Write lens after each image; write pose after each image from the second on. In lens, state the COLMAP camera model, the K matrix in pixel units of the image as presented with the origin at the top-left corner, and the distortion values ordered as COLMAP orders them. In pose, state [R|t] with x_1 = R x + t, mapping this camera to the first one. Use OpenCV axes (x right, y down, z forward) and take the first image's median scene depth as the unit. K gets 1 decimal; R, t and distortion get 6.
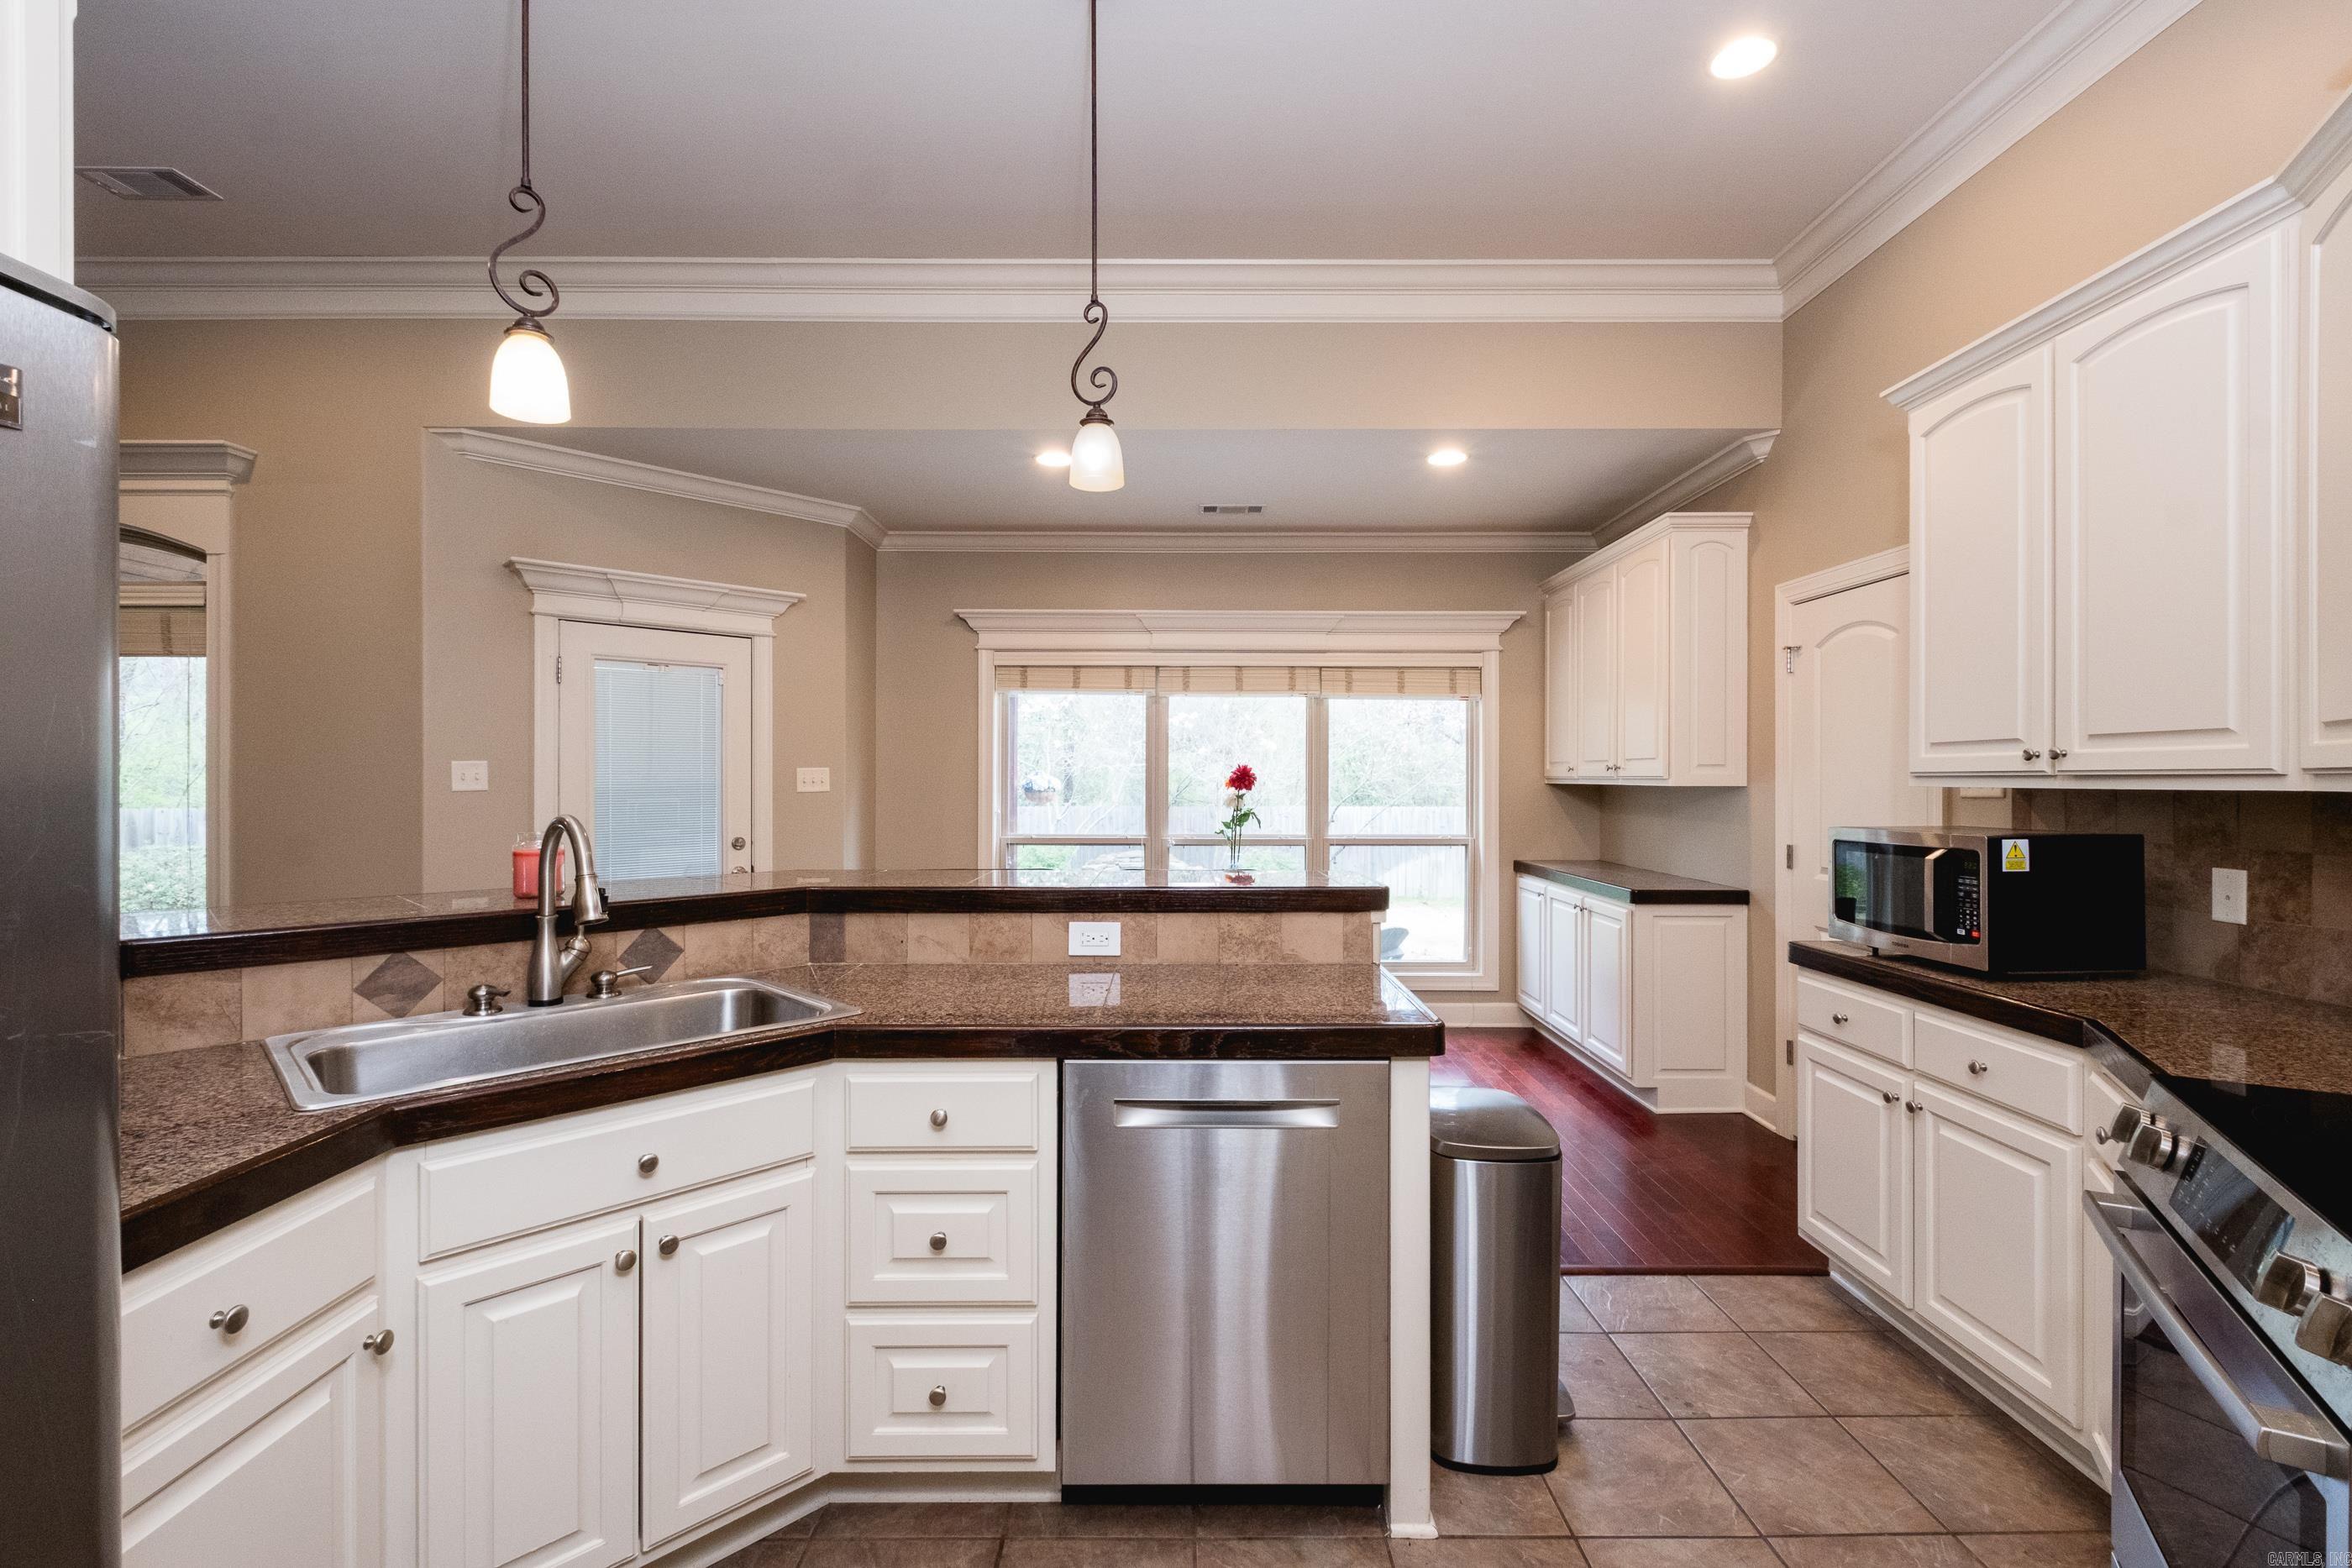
lens RADIAL K [[1014.8, 0, 1179.5], [0, 1014.8, 788.2], [0, 0, 1]] dist [0.002144, -0.003519]
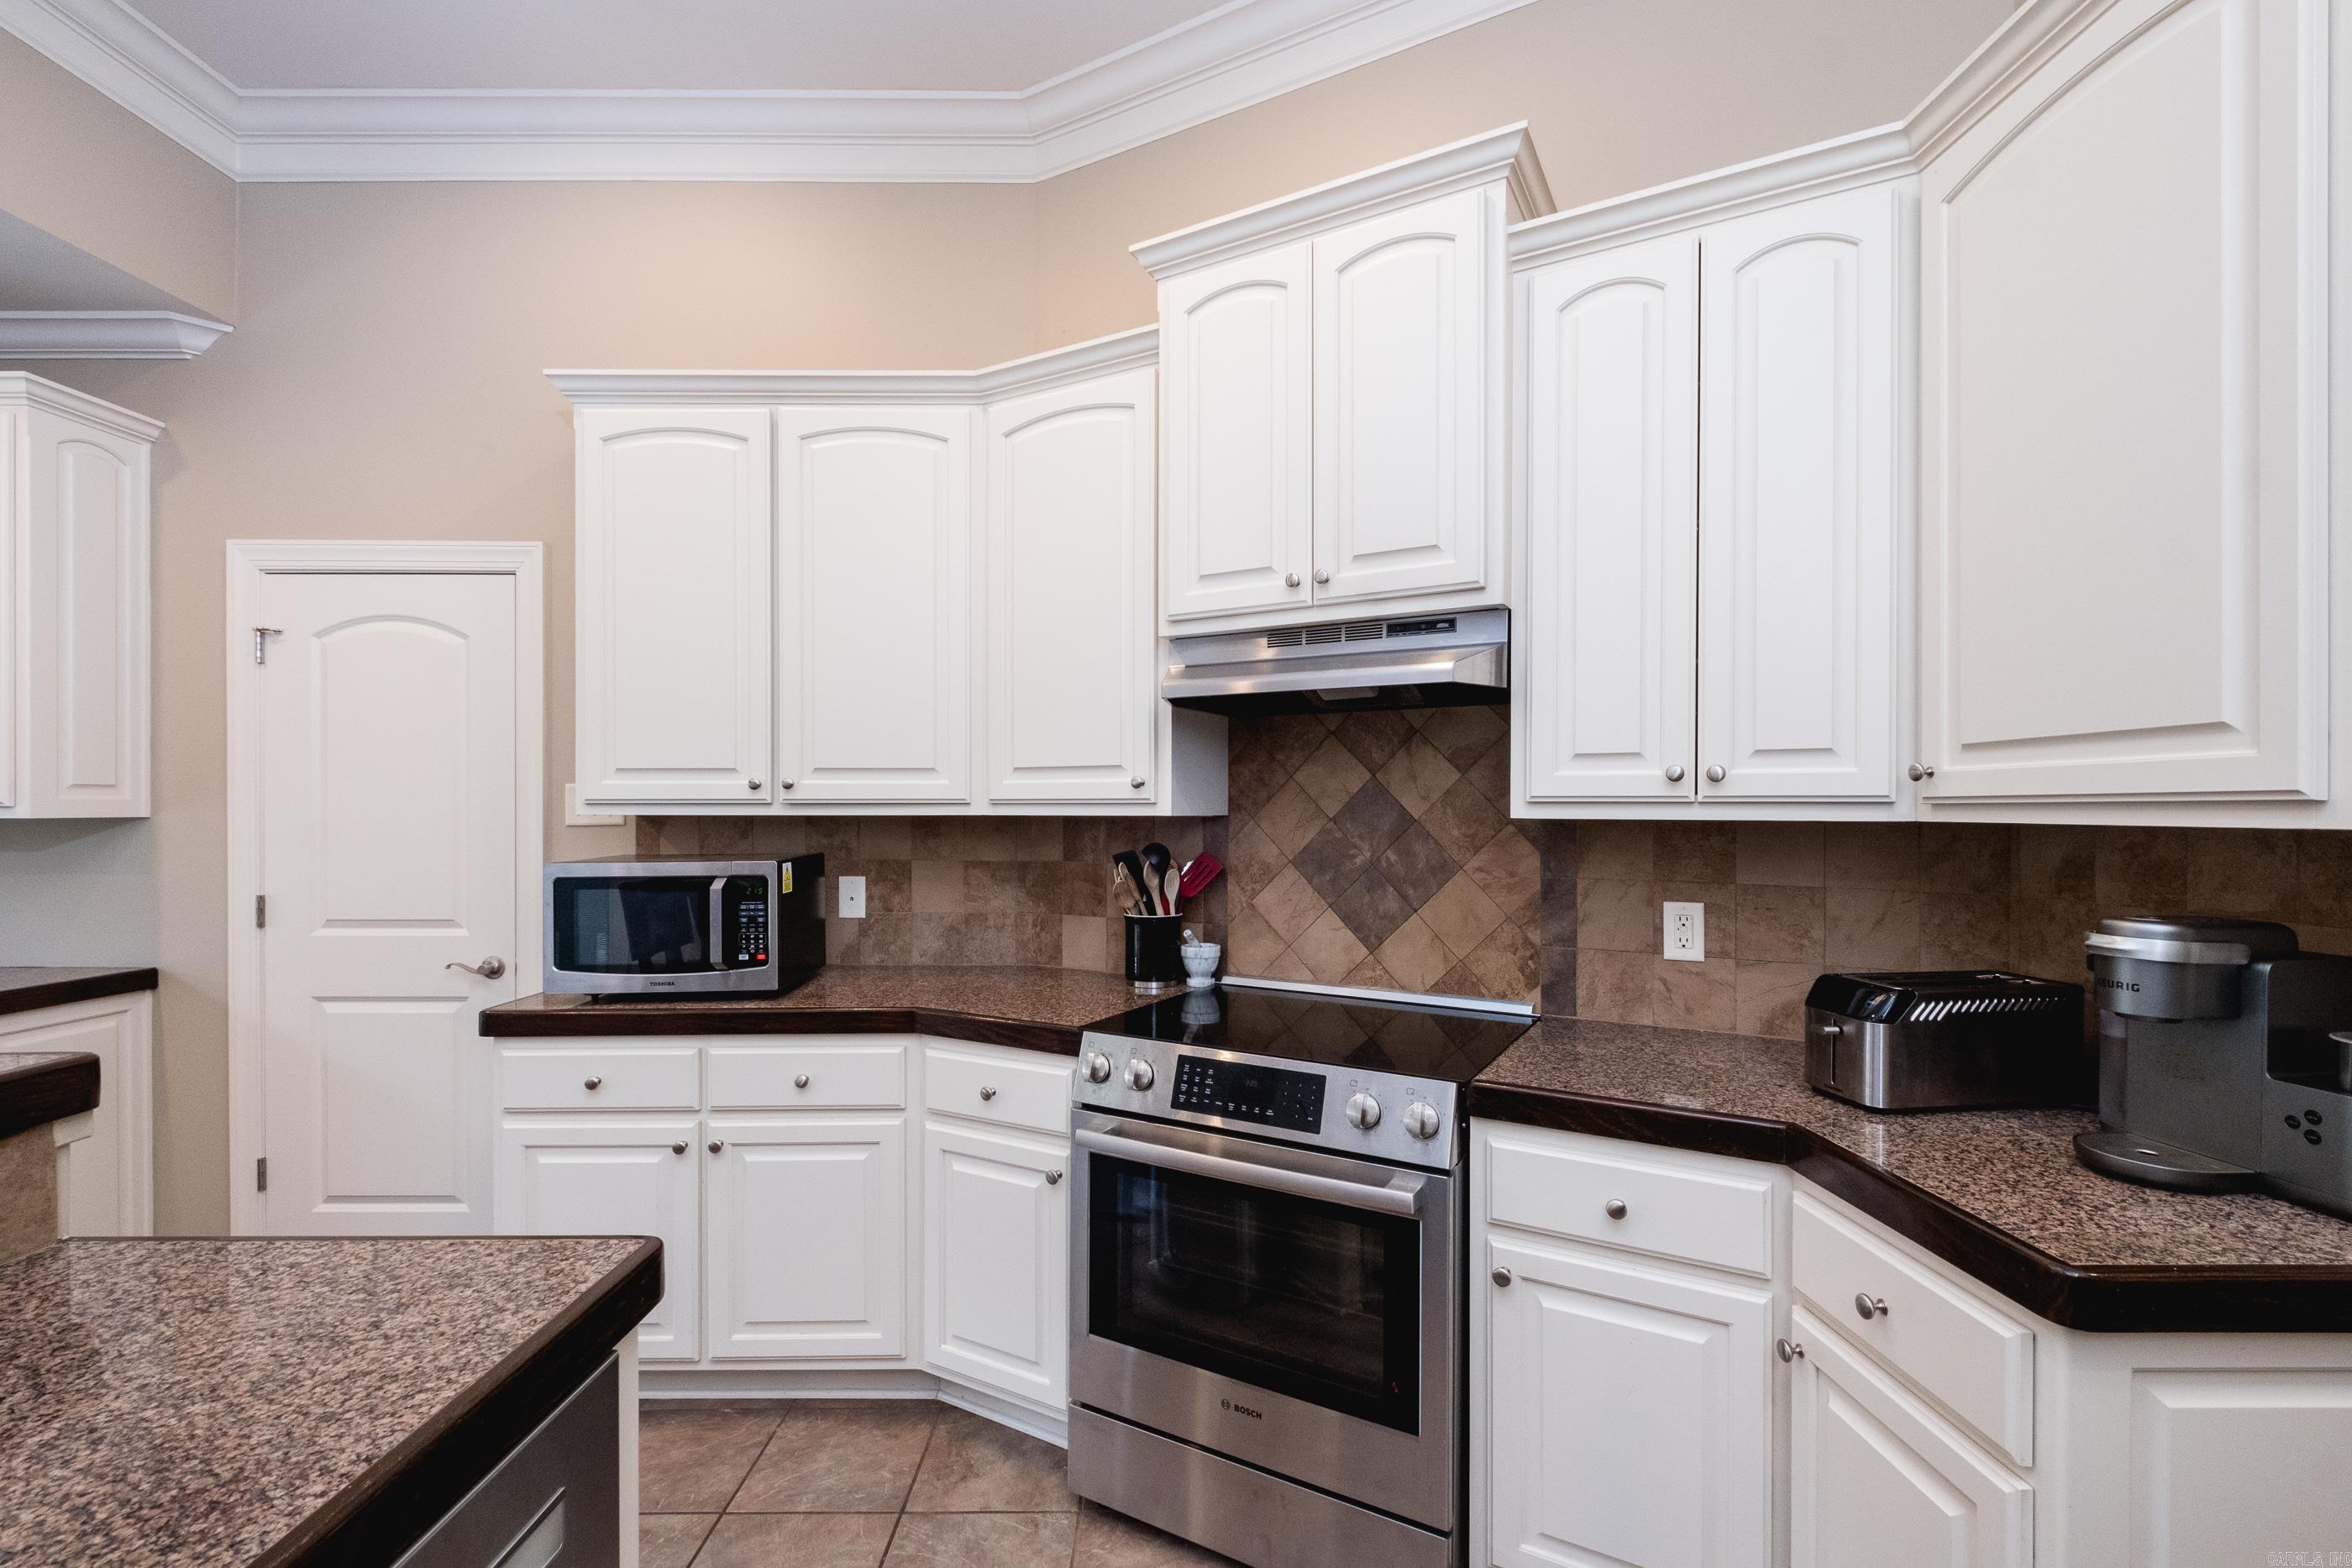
lens RADIAL K [[1014.8, 0, 1176.0], [0, 1014.8, 813.1], [0, 0, 1]] dist [0.002144, -0.003519]
pose [[-0.008571, -0.005537, 0.999948, -0.131540], [0.008903, 0.999945, 0.005614, -0.002278], [-0.999924, 0.008951, -0.008521, 0.305475]]
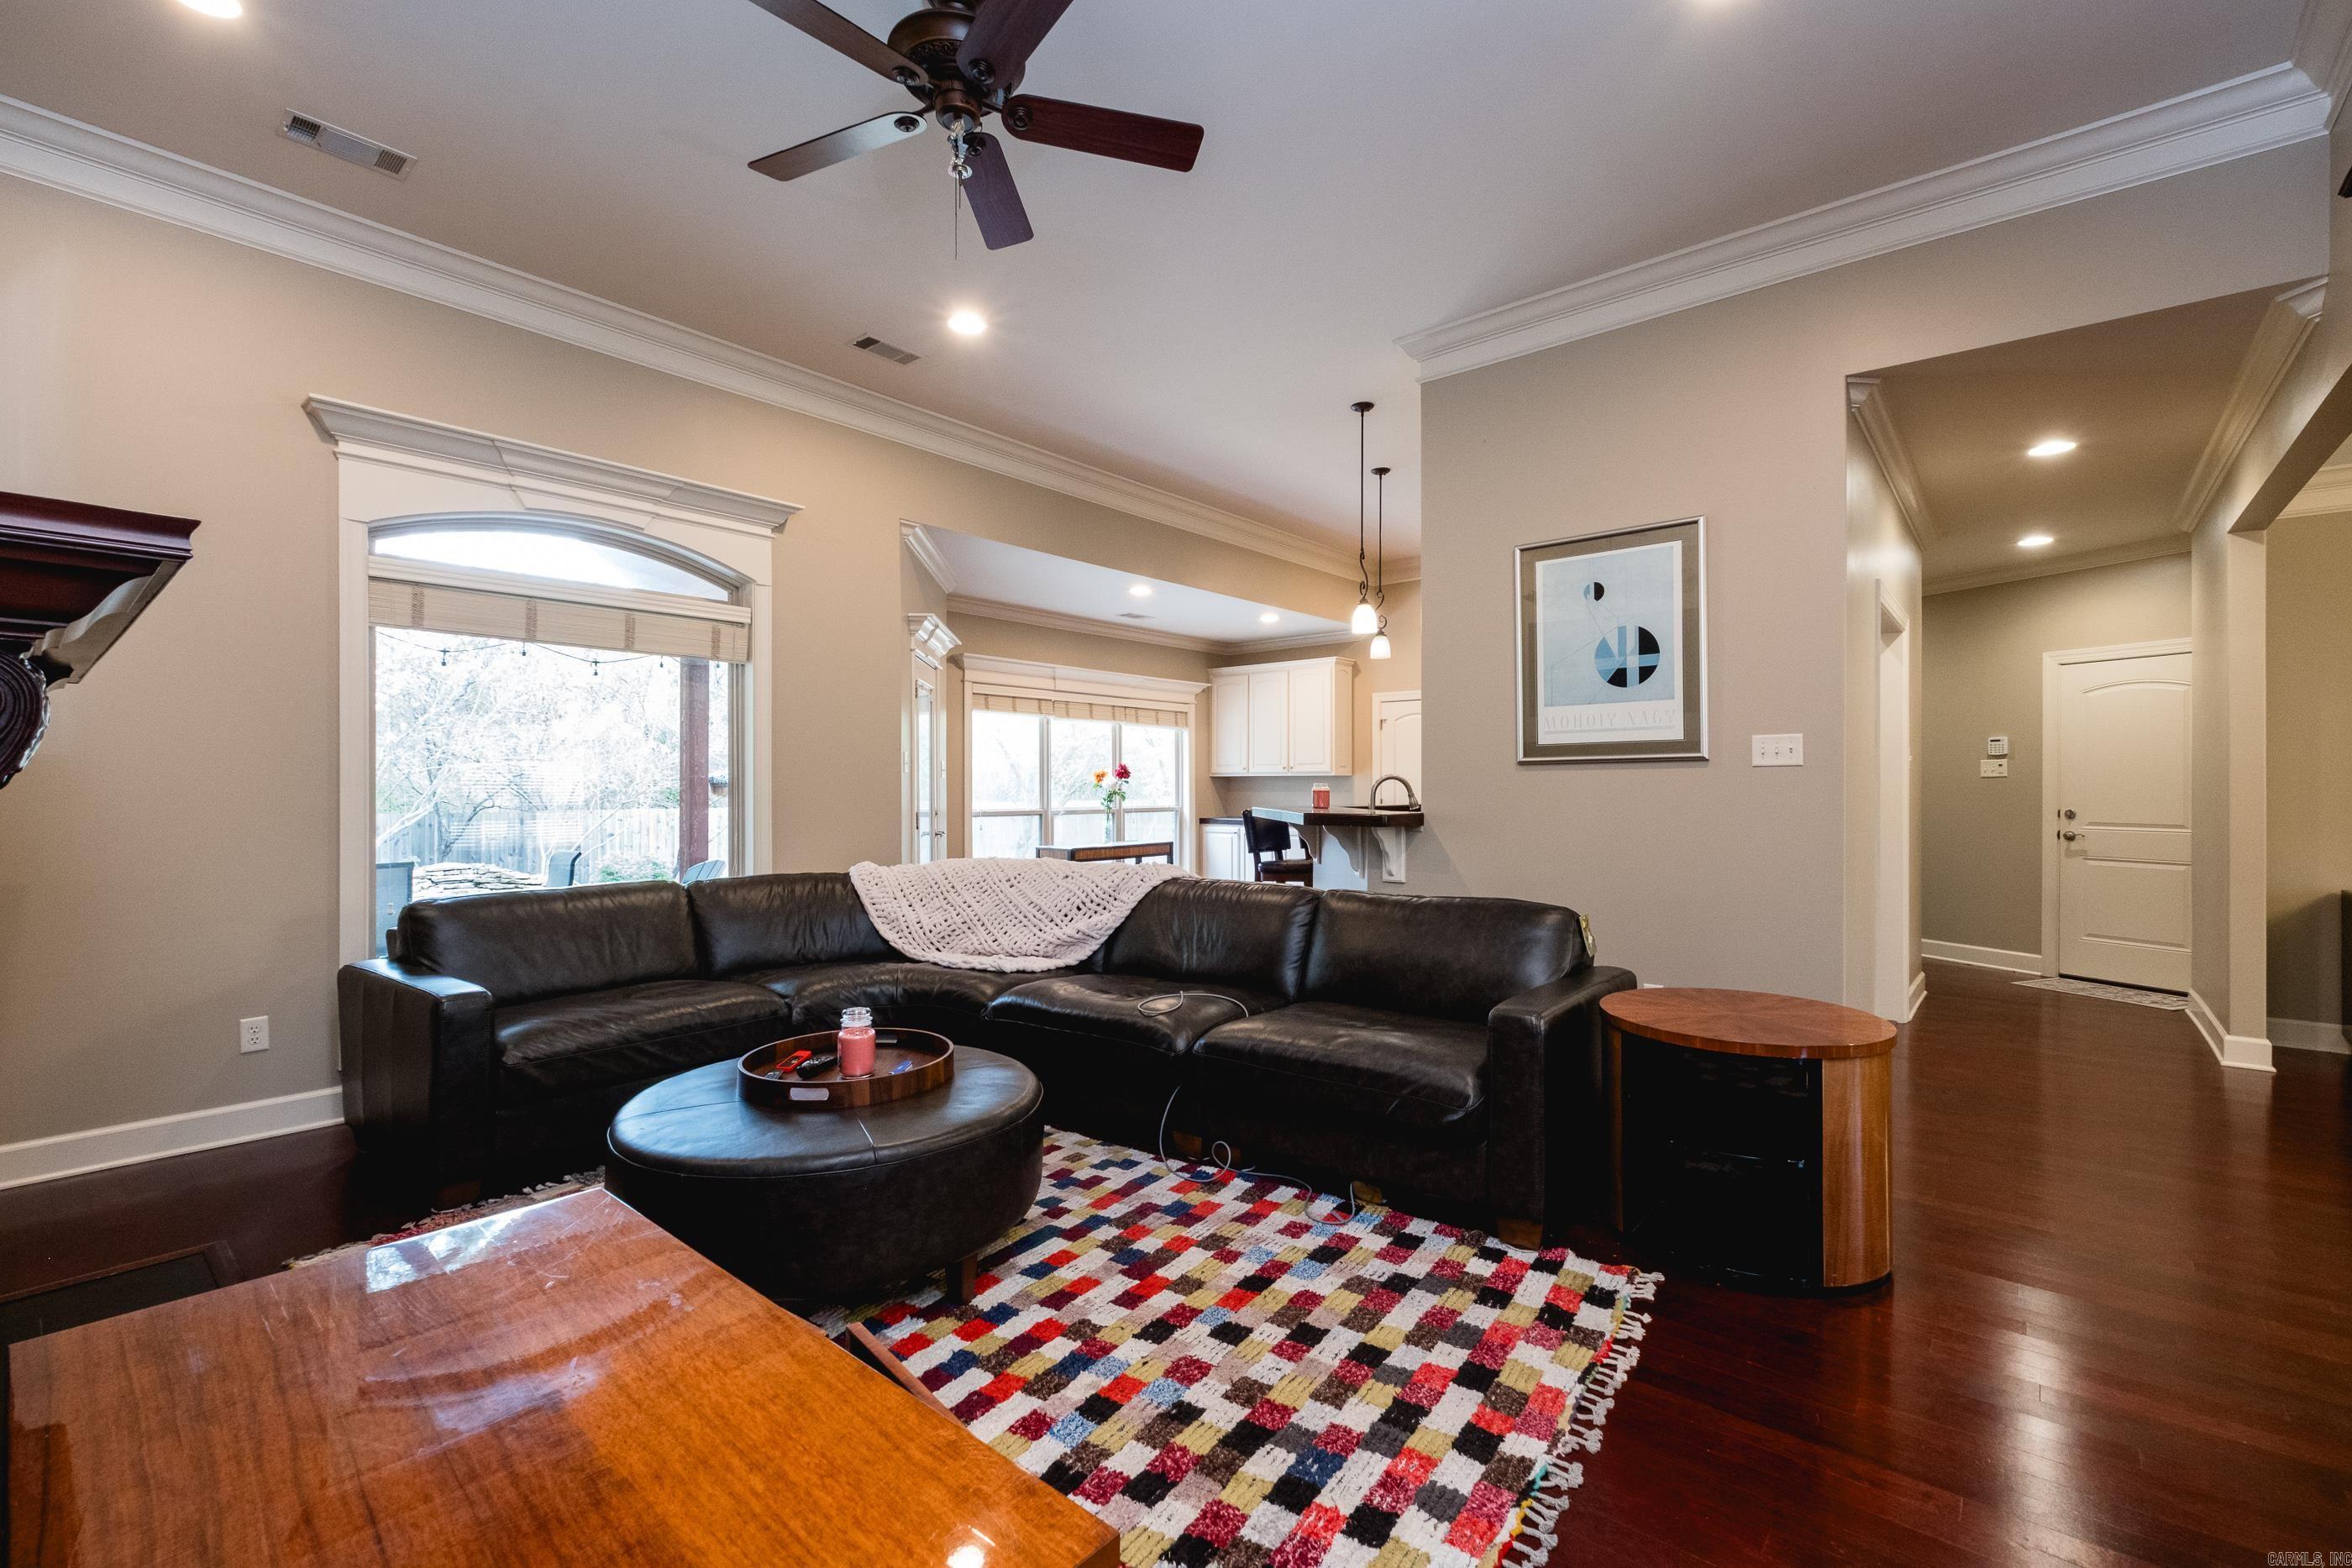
lens RADIAL K [[1014.8, 0, 1152.8], [0, 1014.8, 787.4], [0, 0, 1]] dist [0.002144, -0.003519]
pose [[0.664585, -0.002026, 0.747210, -1.550855], [0.010169, 0.999928, -0.006332, 0.035992], [-0.747144, 0.011806, 0.664558, -0.209084]]
